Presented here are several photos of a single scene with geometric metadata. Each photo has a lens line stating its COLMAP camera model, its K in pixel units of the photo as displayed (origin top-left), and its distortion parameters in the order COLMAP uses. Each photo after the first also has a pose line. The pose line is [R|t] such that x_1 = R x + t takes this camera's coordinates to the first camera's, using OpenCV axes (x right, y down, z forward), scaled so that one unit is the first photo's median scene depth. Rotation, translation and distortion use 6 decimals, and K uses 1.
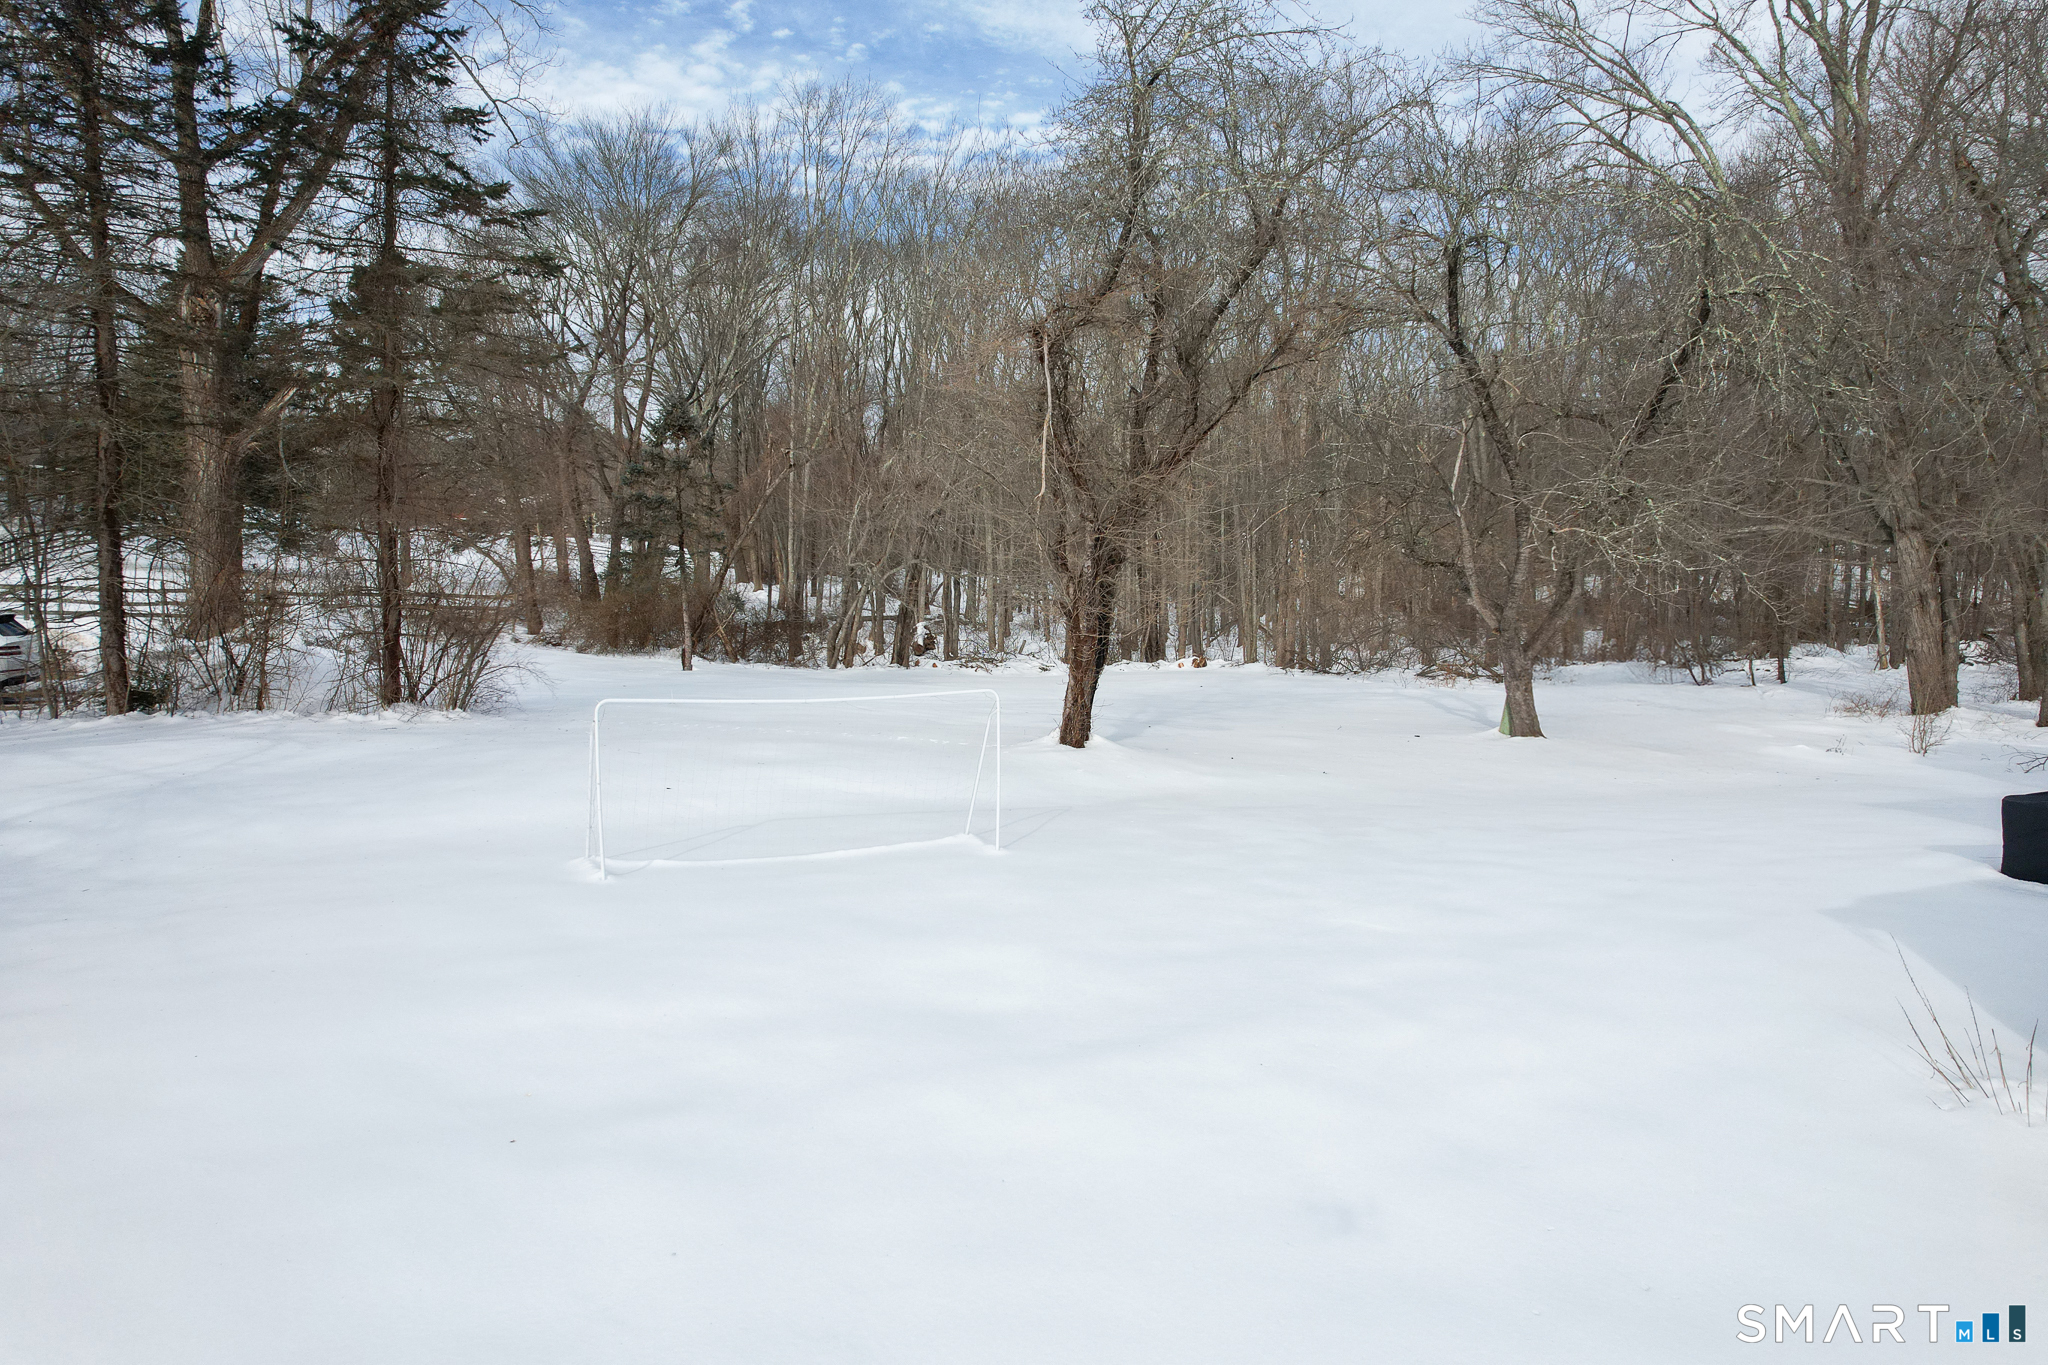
lens RADIAL K [[1279.5, 0, 1026.4], [0, 1279.5, 680.4], [0, 0, 1]] dist [-0.040372, 0.001169]
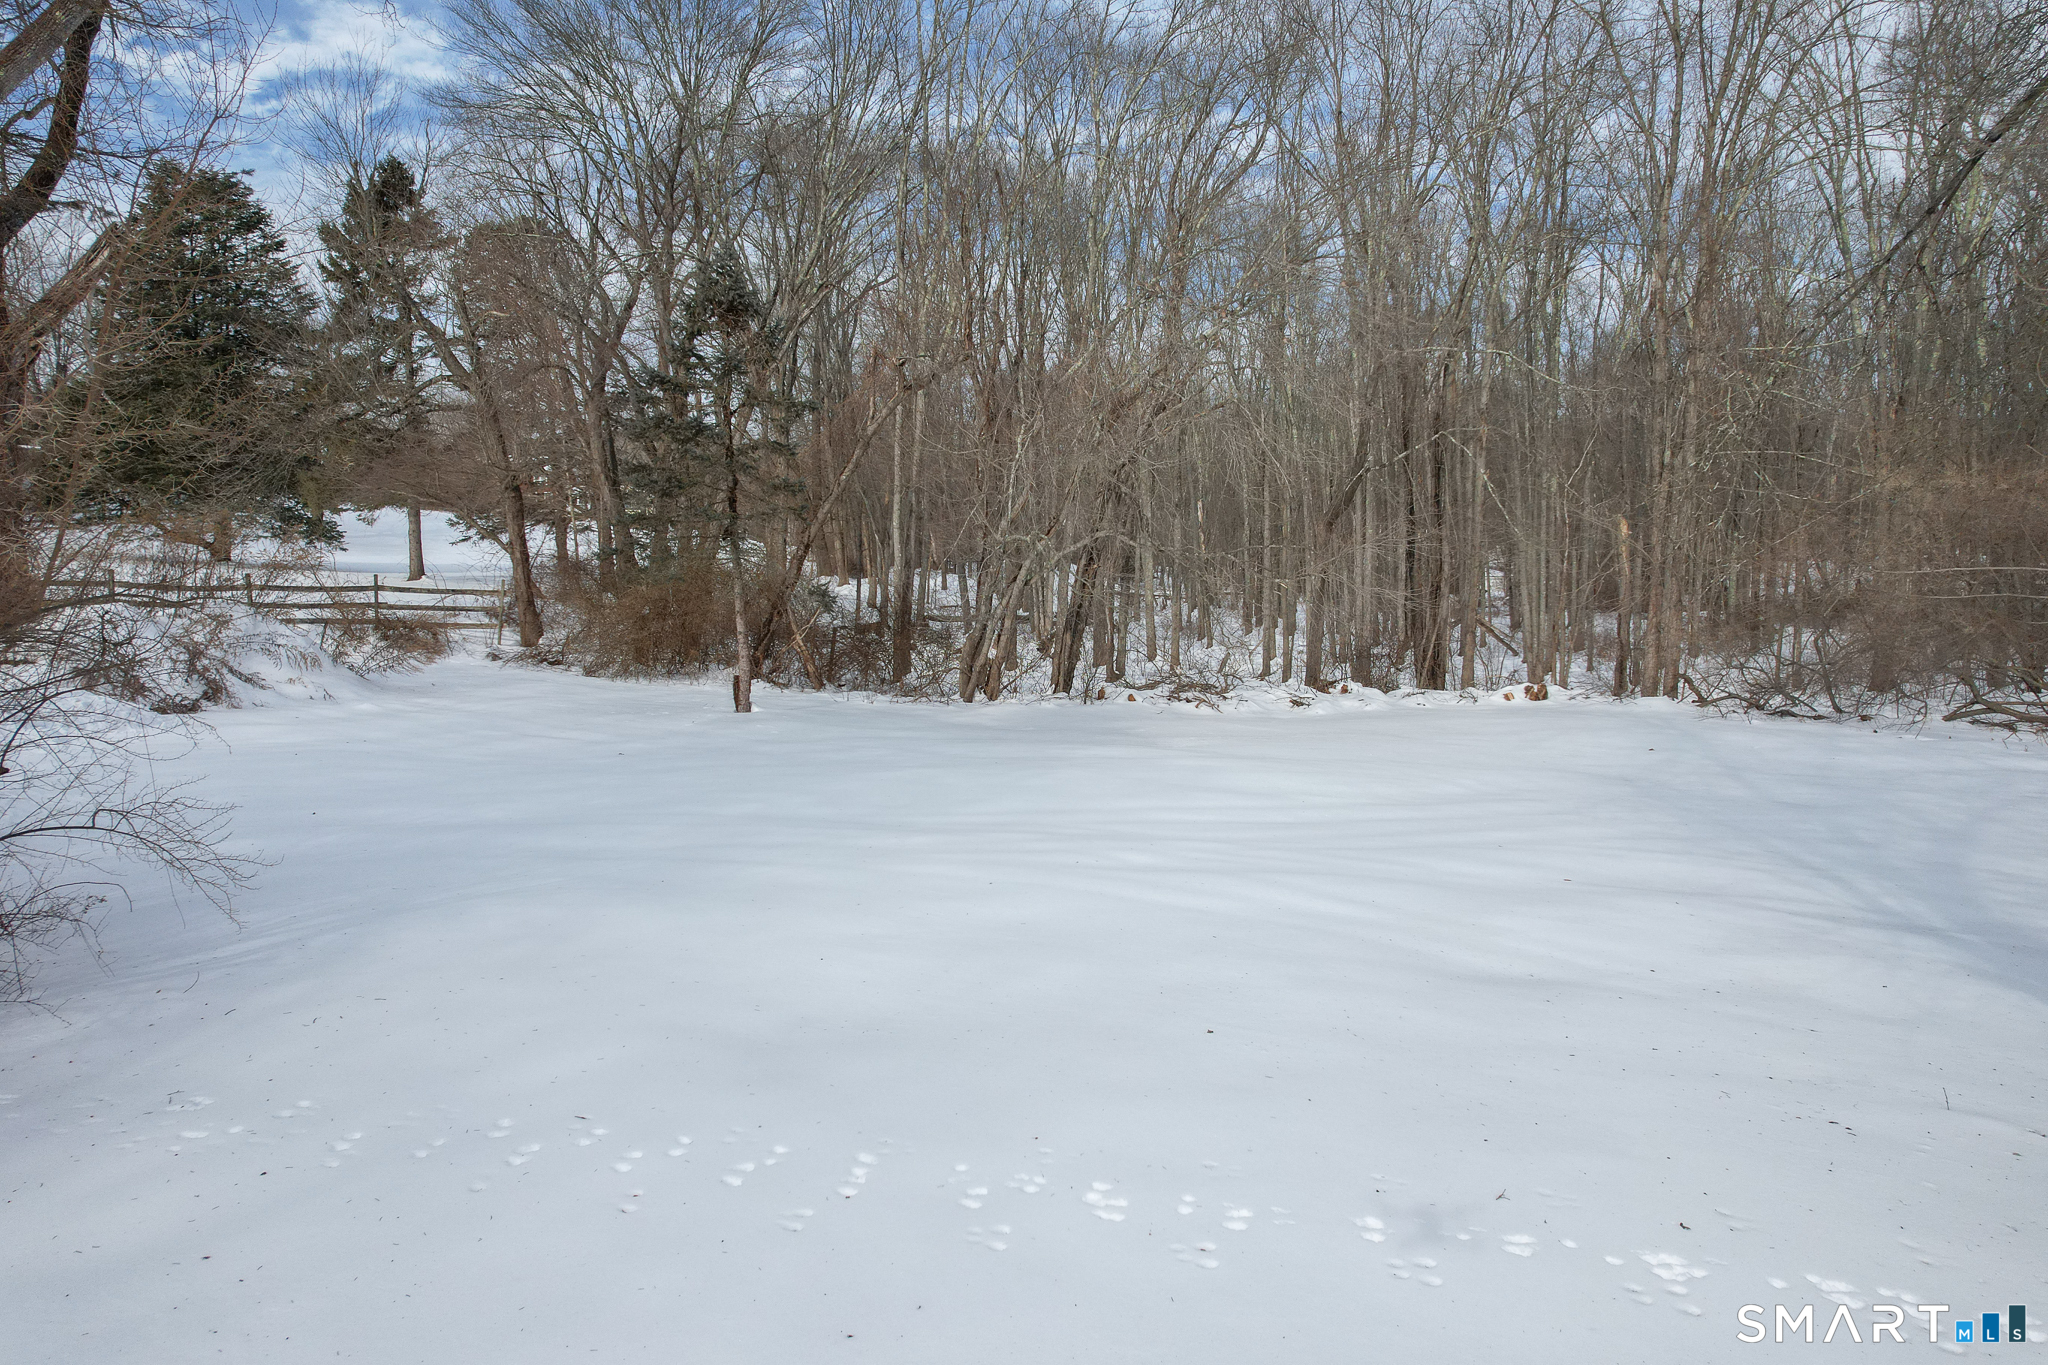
lens RADIAL K [[1279.5, 0, 1023.3], [0, 1279.5, 681.4], [0, 0, 1]] dist [-0.040372, 0.001169]
pose [[0.998070, 0.002256, -0.062060, -0.080966], [-0.002101, 0.999995, 0.002560, -0.020221], [0.062065, -0.002425, 0.998069, 0.343223]]
